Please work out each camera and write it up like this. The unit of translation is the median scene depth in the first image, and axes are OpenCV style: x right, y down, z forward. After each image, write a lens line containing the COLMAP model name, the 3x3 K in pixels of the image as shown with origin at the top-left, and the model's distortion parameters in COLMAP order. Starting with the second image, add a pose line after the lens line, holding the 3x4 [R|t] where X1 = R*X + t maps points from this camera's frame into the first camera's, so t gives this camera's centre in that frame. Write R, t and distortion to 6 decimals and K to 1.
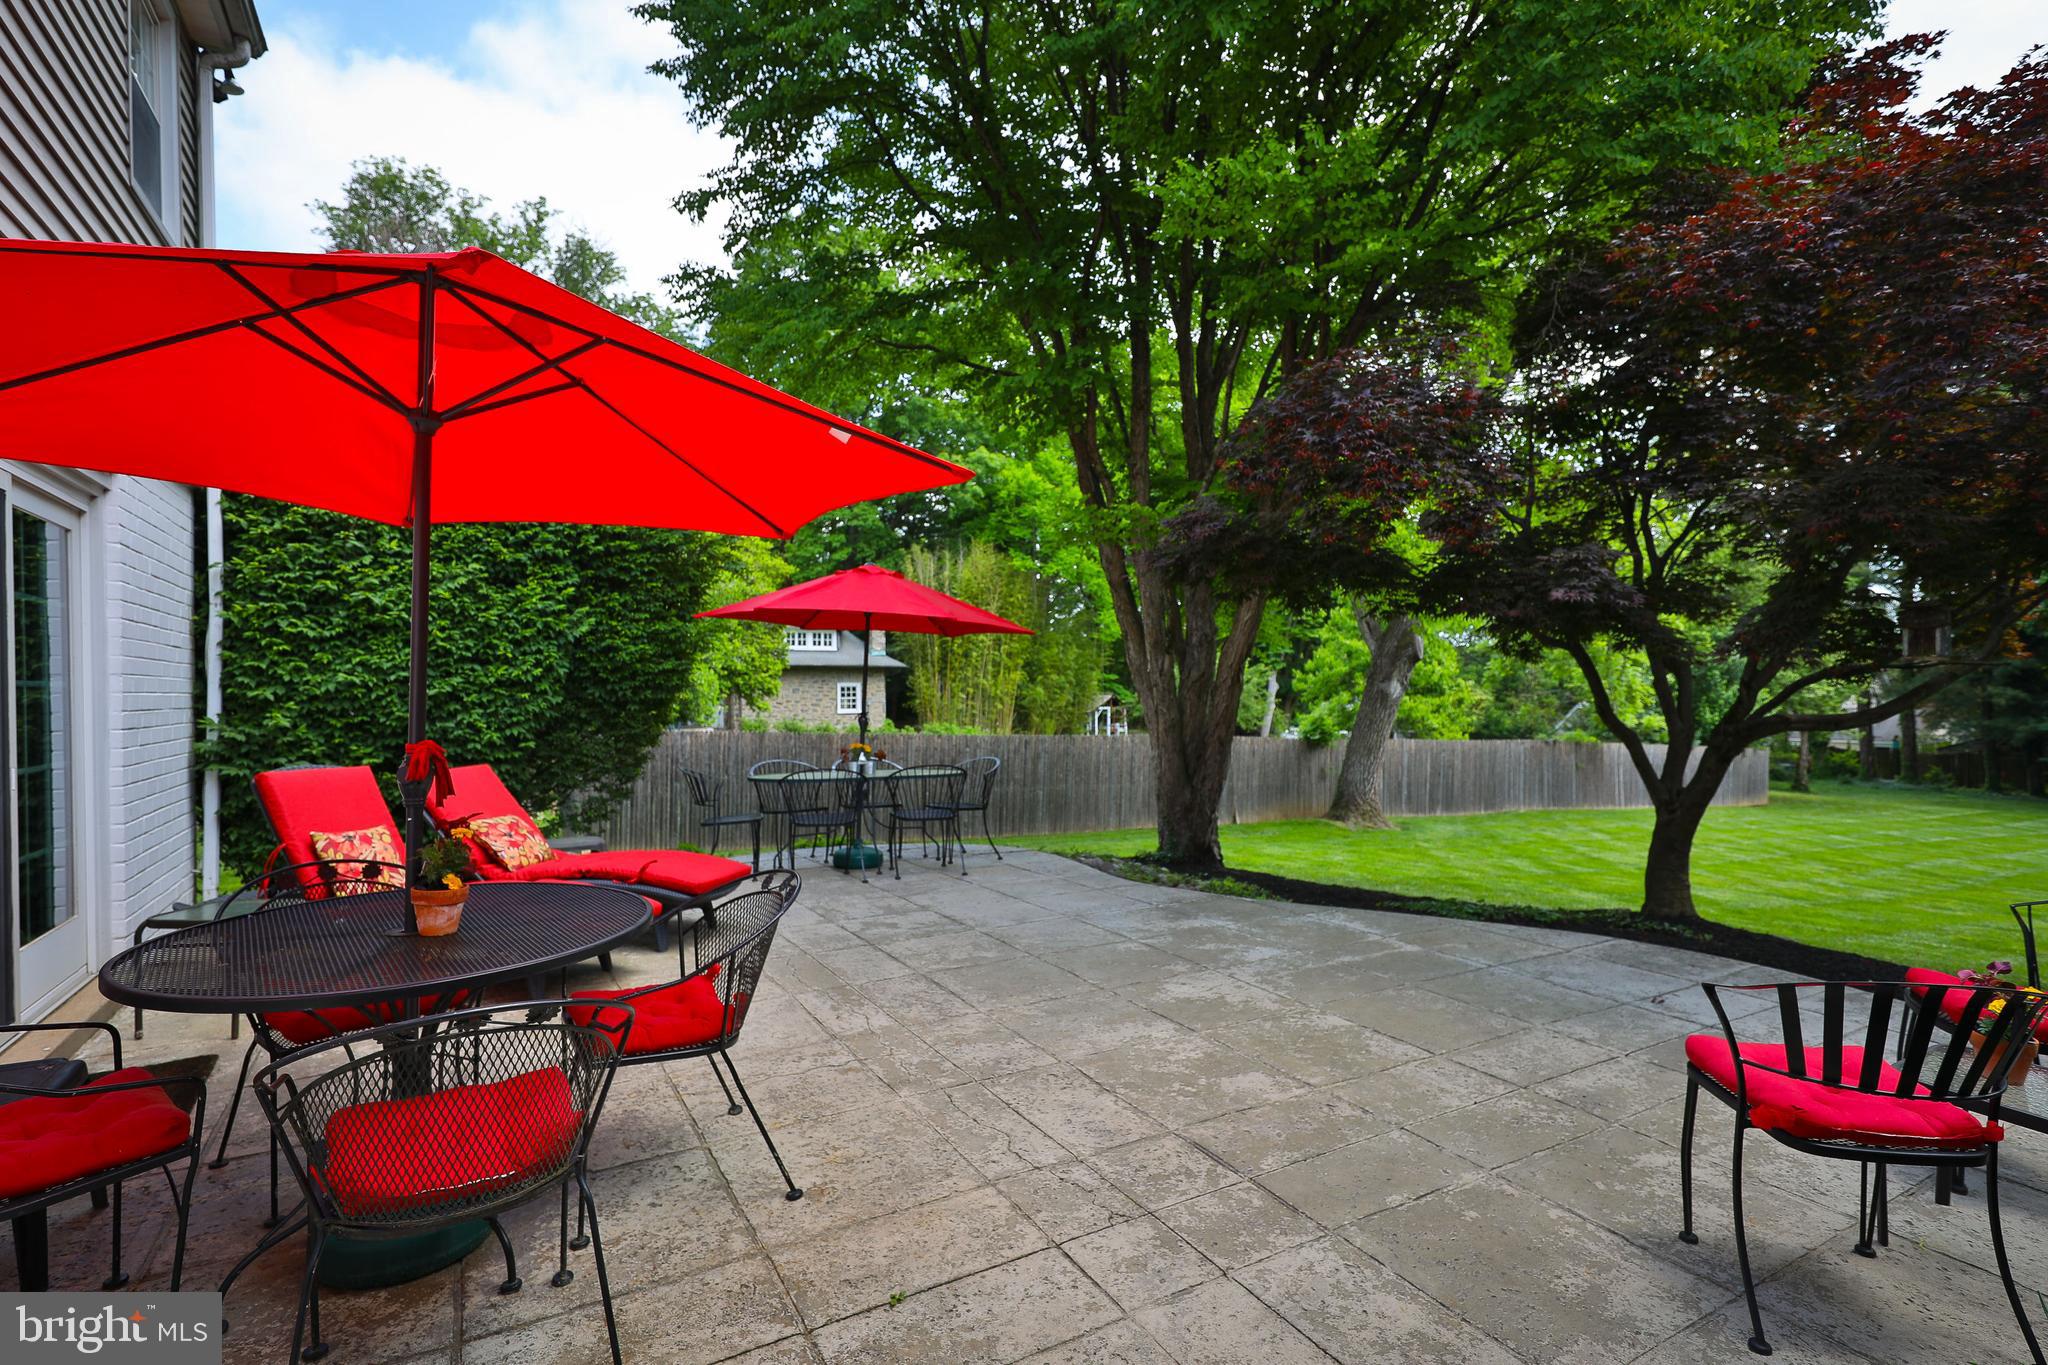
lens RADIAL K [[972.9, 0, 1033.9], [0, 972.9, 686.2], [0, 0, 1]] dist [0.011846, -0.000387]
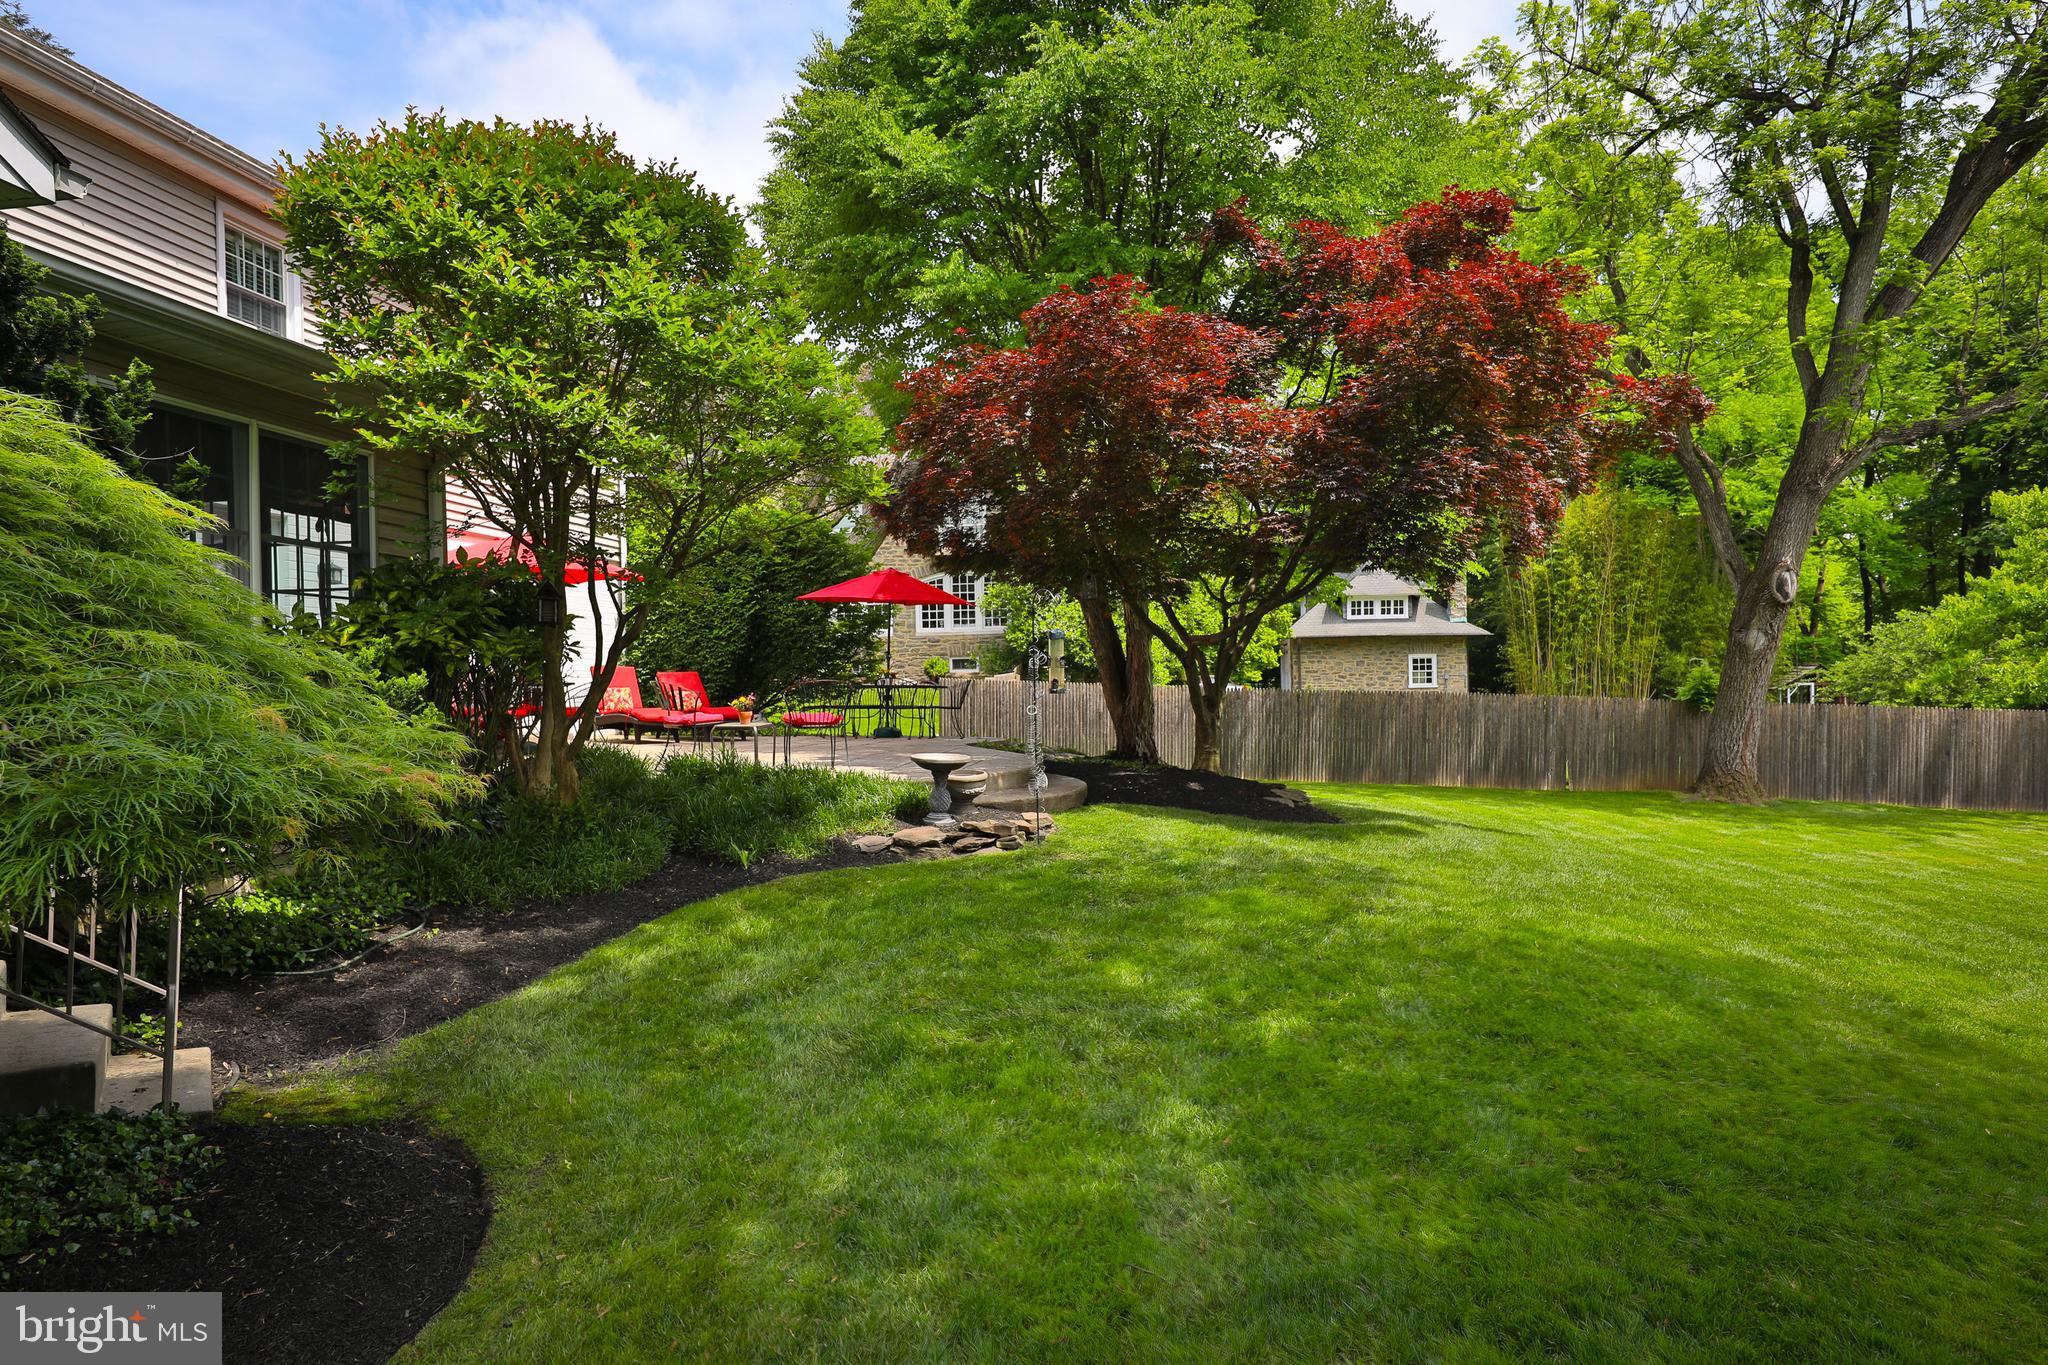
lens RADIAL K [[1207.3, 0, 1024.2], [0, 1207.3, 687.3], [0, 0, 1]] dist [0.009002, -0.006629]
pose [[0.766774, 0.000471, -0.641917, 1.685987], [0.008531, 0.999904, 0.010923, 0.082181], [0.641861, -0.013851, 0.766696, -0.628276]]
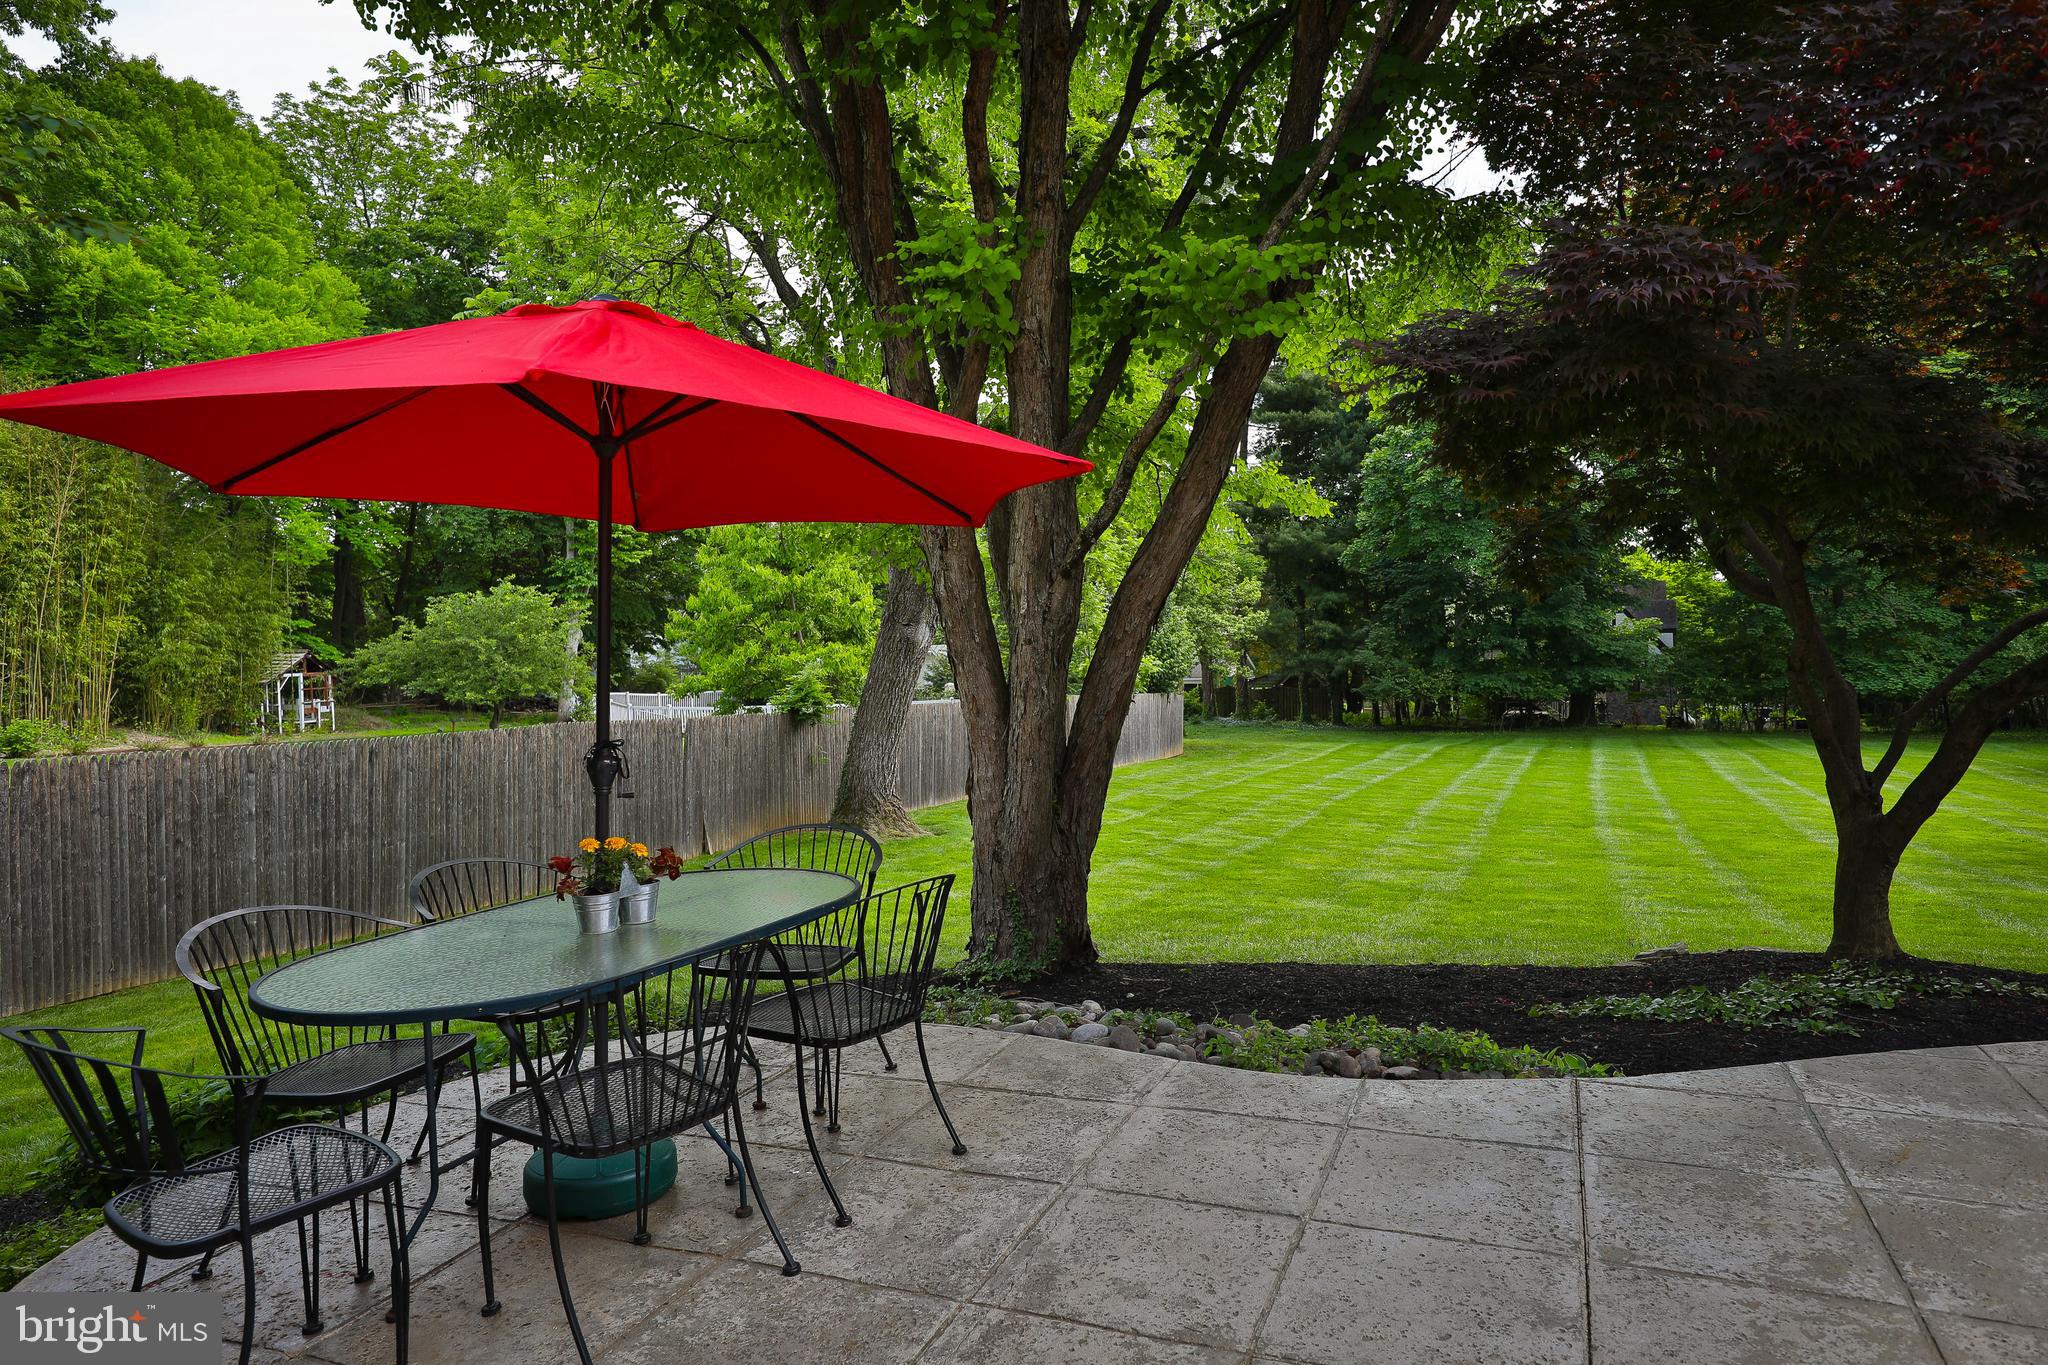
lens RADIAL K [[1284.3, 0, 1032.7], [0, 1284.3, 684.3], [0, 0, 1]] dist [0.016881, 0.000725]
pose [[0.795694, -0.042922, 0.604176, -0.383229], [0.017866, 0.998715, 0.047422, -0.013704], [-0.605436, -0.026939, 0.795438, 0.654142]]
